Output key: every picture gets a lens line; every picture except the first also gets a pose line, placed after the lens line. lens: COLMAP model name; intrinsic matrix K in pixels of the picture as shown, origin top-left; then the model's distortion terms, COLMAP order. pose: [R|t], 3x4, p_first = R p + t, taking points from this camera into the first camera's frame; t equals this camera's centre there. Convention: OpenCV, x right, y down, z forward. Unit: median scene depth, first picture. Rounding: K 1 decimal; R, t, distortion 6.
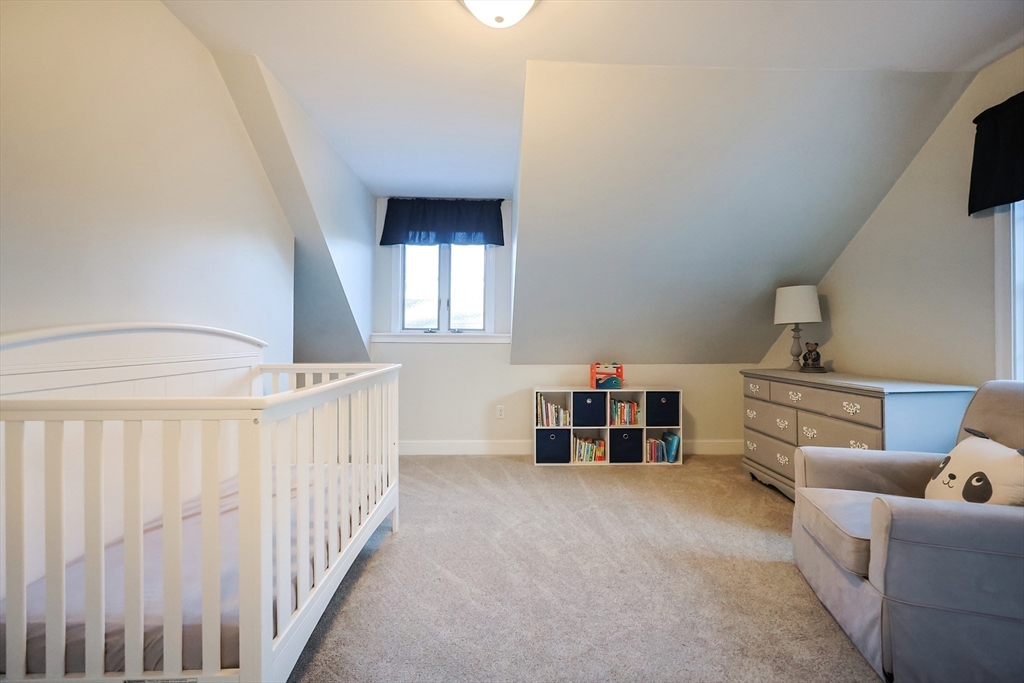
lens RADIAL K [[415.8, 0, 512.0], [0, 415.8, 341.5], [0, 0, 1]] dist [0.000759, 0.000231]
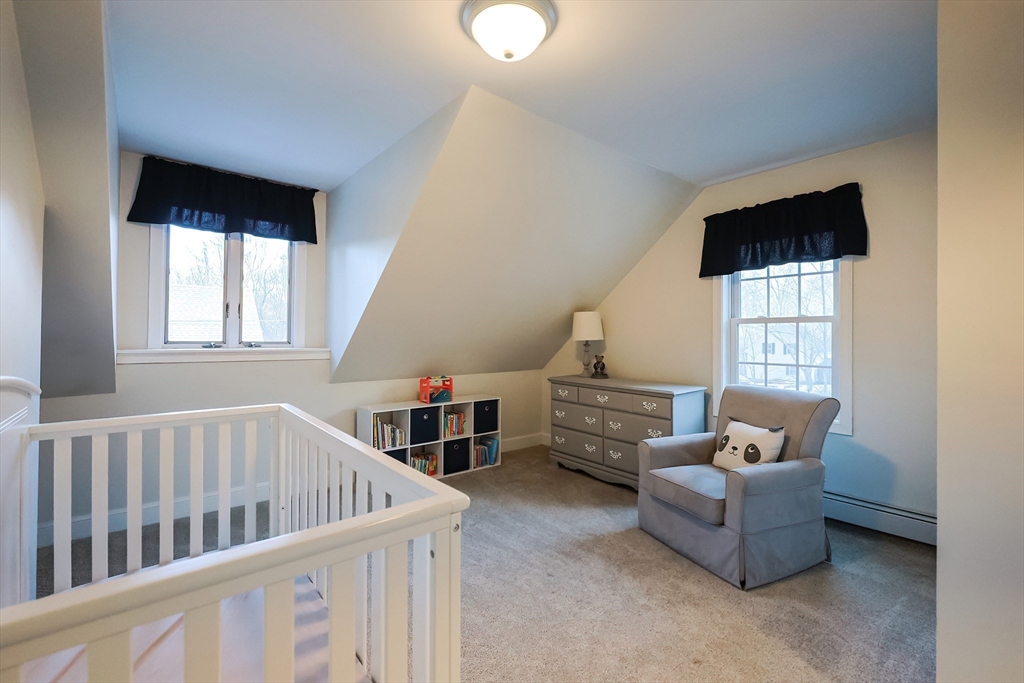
lens RADIAL K [[424.1, 0, 512.0], [0, 424.1, 341.5], [0, 0, 1]] dist [-0.000697, -0.000250]
pose [[0.806461, -0.003285, 0.591279, -0.242236], [0.001111, 0.999991, 0.004040, -0.038855], [-0.591287, -0.002601, 0.806457, 0.071033]]
